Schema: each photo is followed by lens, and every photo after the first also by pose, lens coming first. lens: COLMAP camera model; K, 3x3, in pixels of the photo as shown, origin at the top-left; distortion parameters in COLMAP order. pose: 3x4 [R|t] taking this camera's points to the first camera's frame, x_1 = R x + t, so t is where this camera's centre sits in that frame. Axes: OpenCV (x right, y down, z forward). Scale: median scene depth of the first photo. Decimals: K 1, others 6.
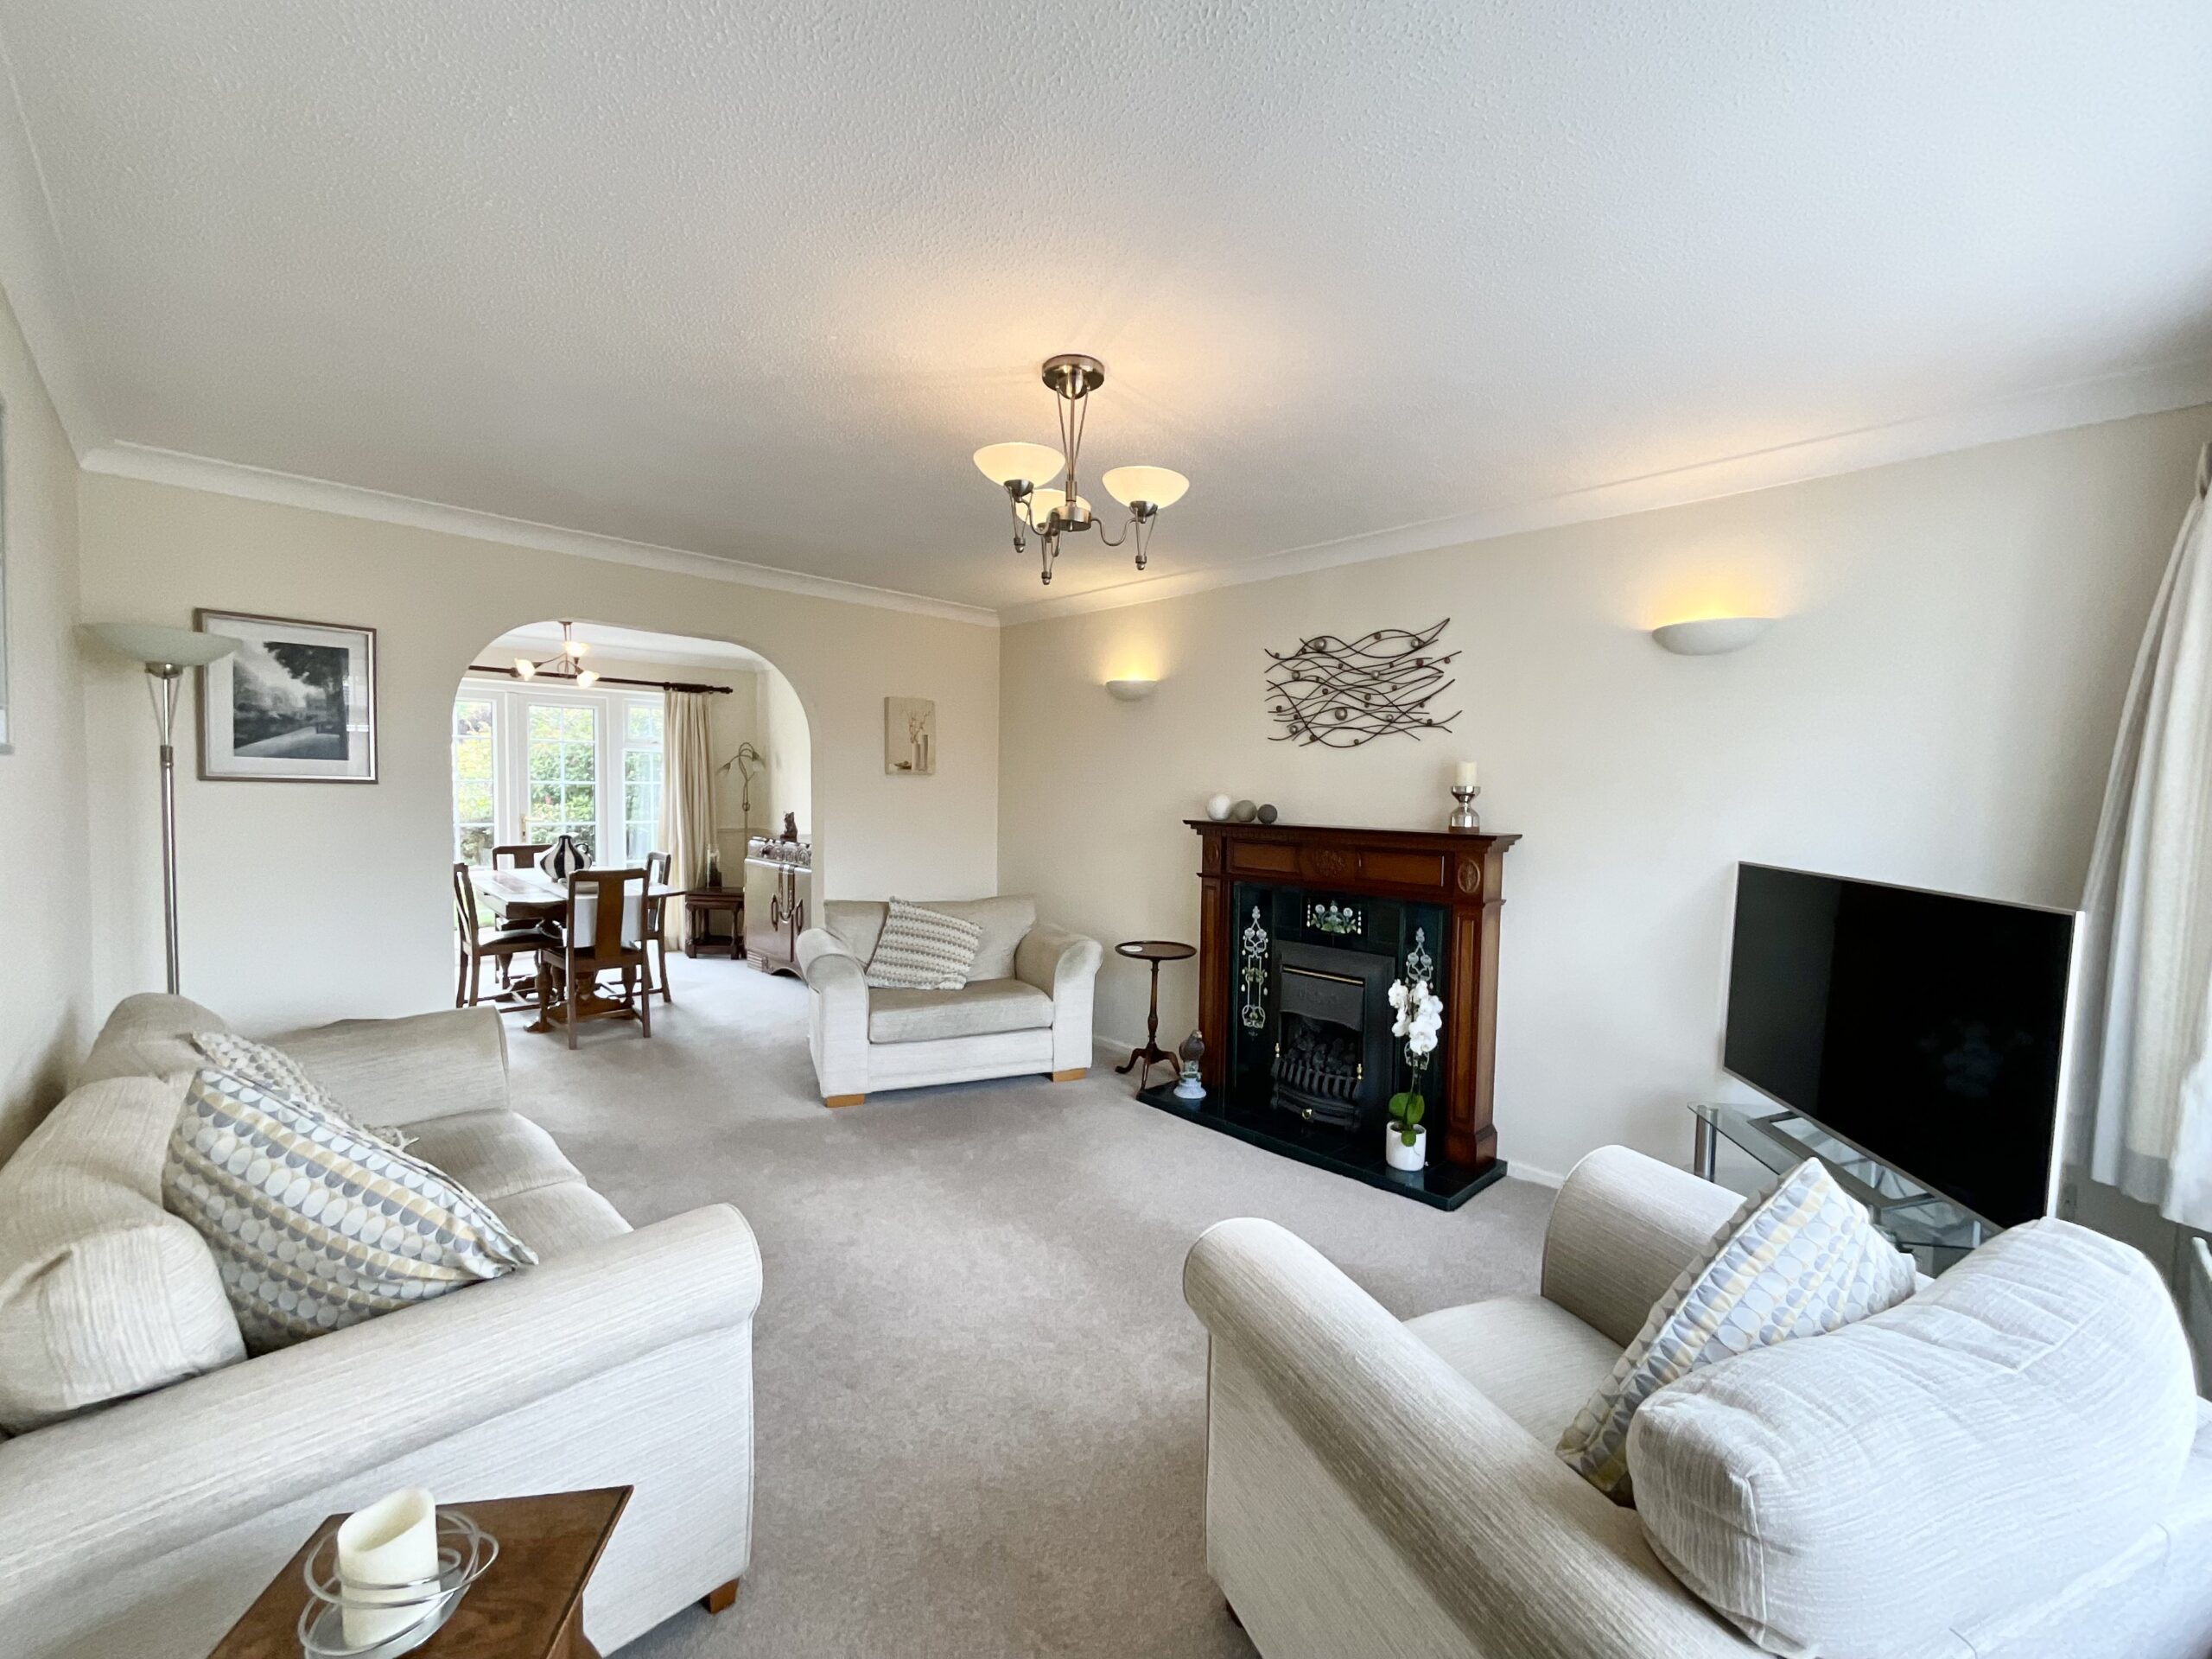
lens RADIAL K [[896.3, 0, 1106.0], [0, 896.3, 829.5], [0, 0, 1]] dist [0.000458, 0.000358]
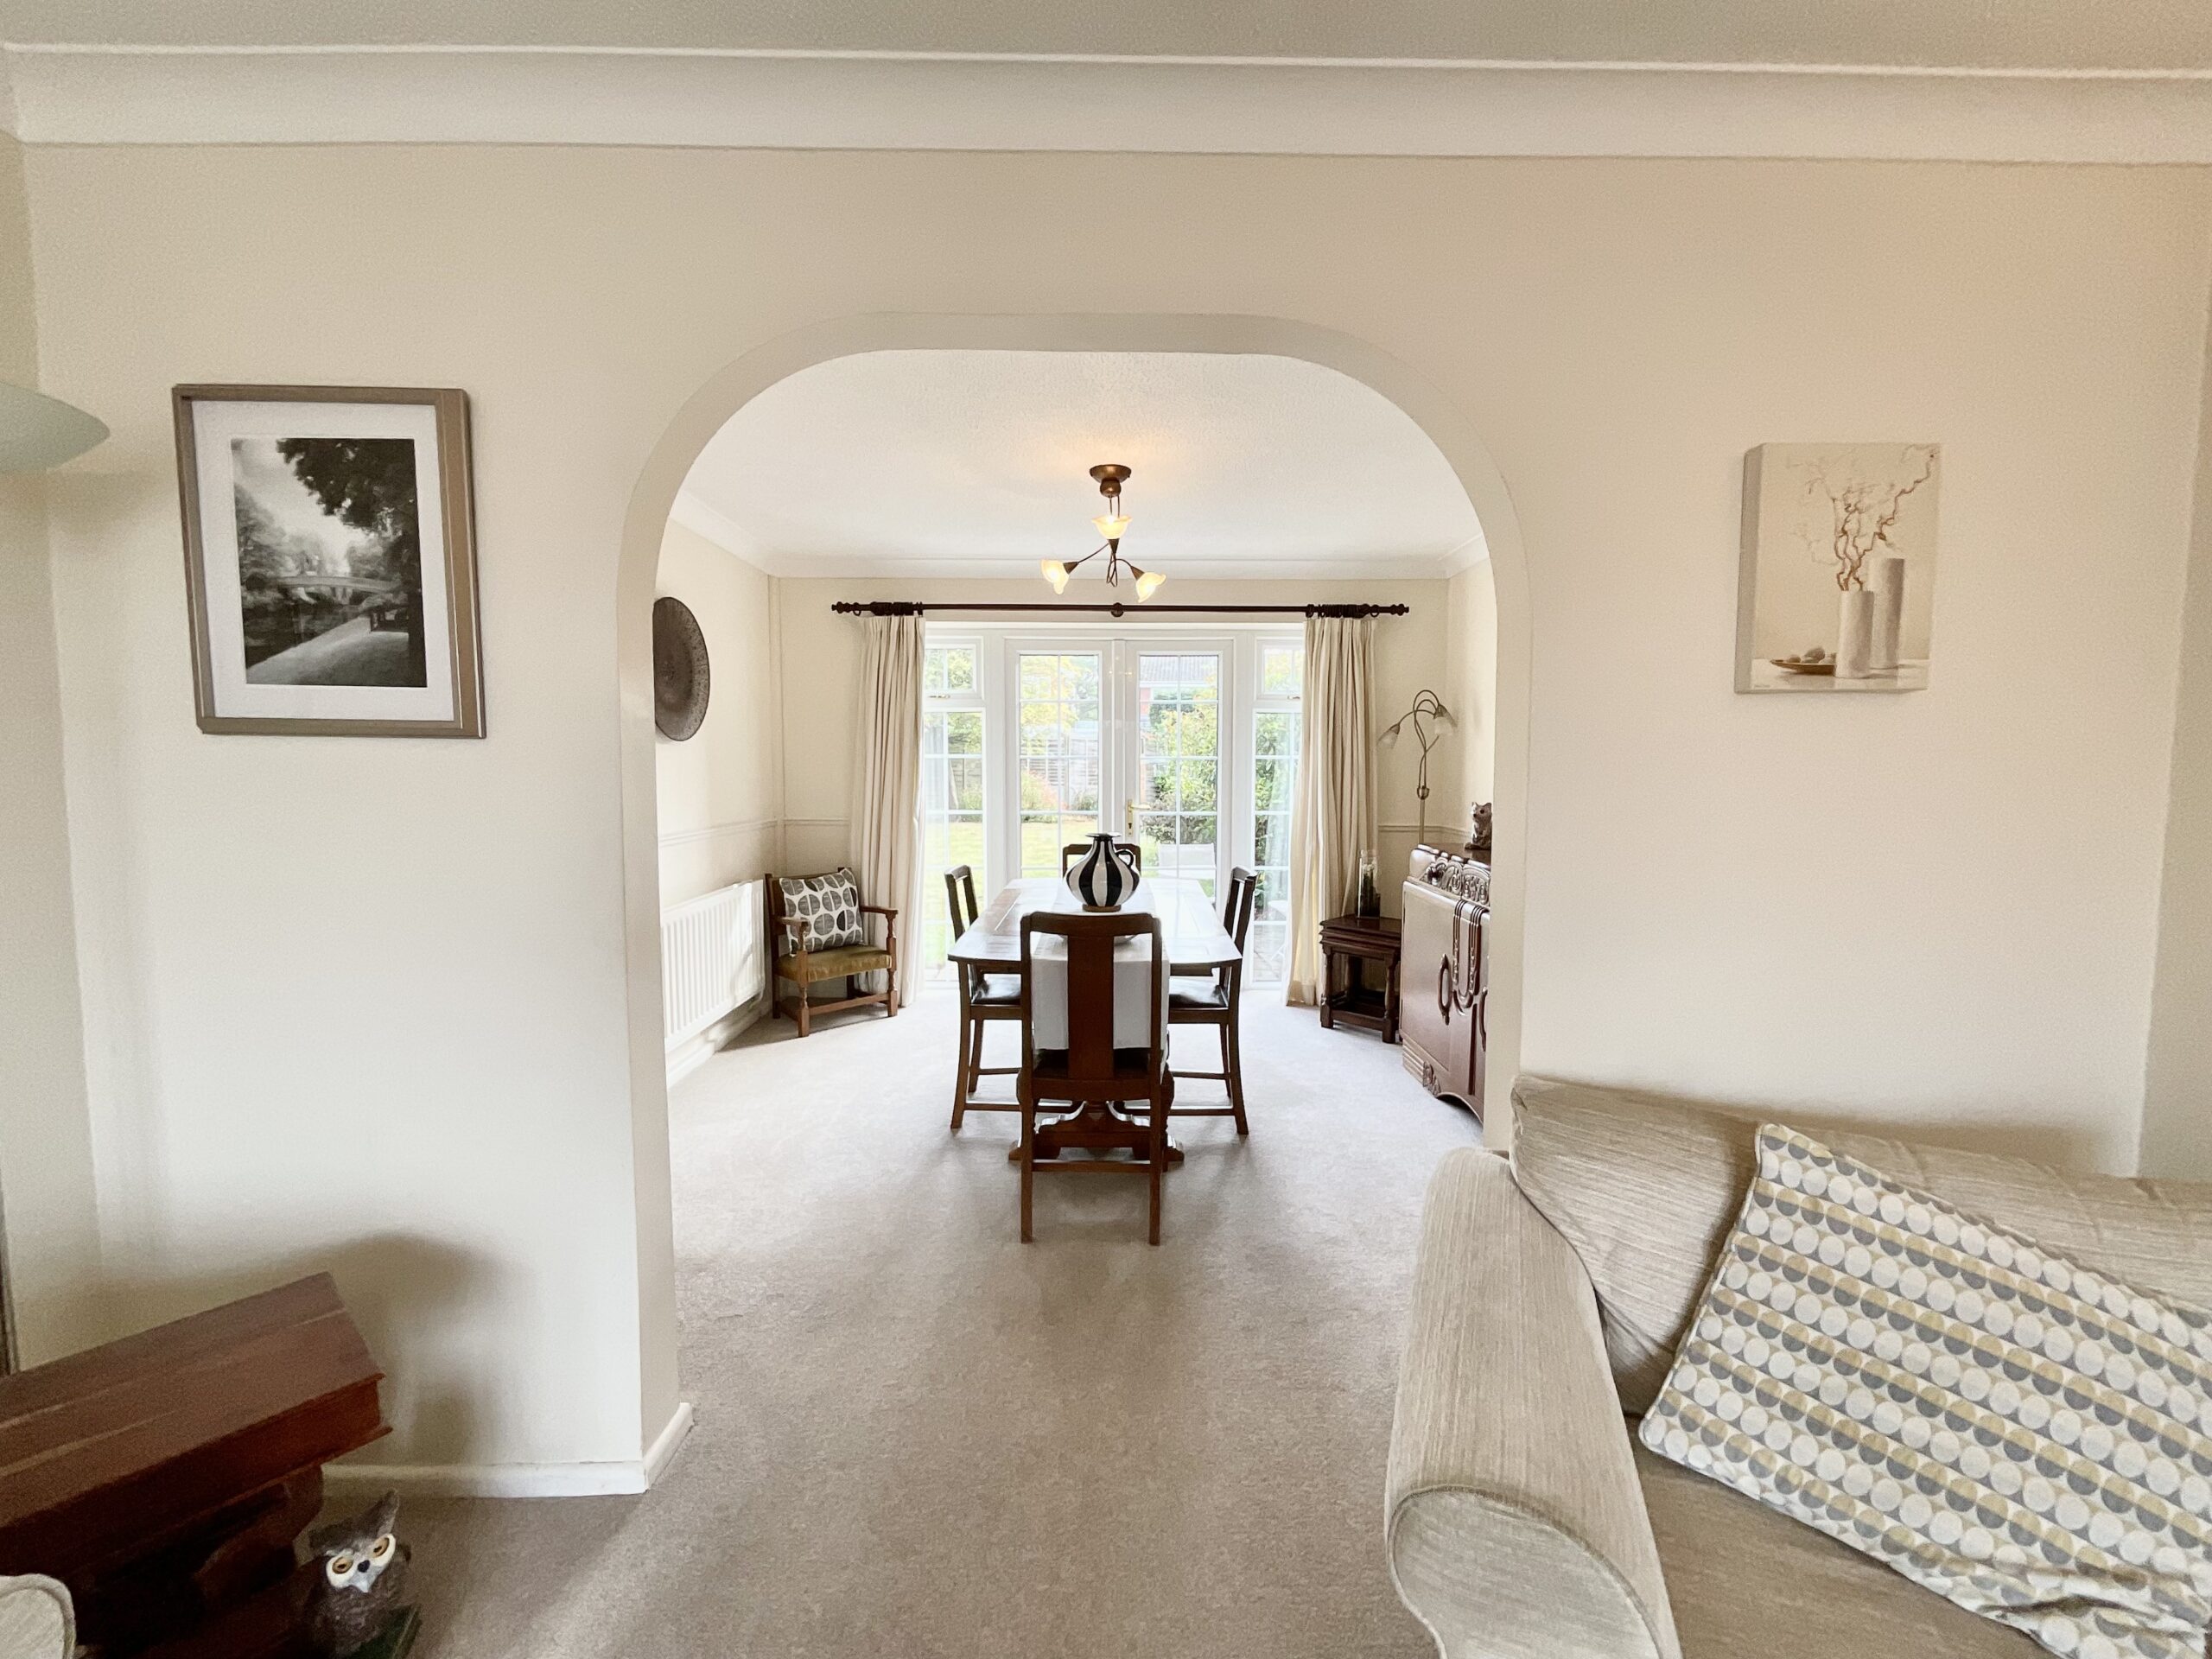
lens RADIAL K [[886.3, 0, 1106.0], [0, 886.3, 829.5], [0, 0, 1]] dist [0.000754, 0.000196]
pose [[0.705529, 0.036757, -0.707727, -0.177931], [-0.024669, 0.999323, 0.027308, -0.016262], [0.708252, -0.001808, 0.705958, 0.611433]]
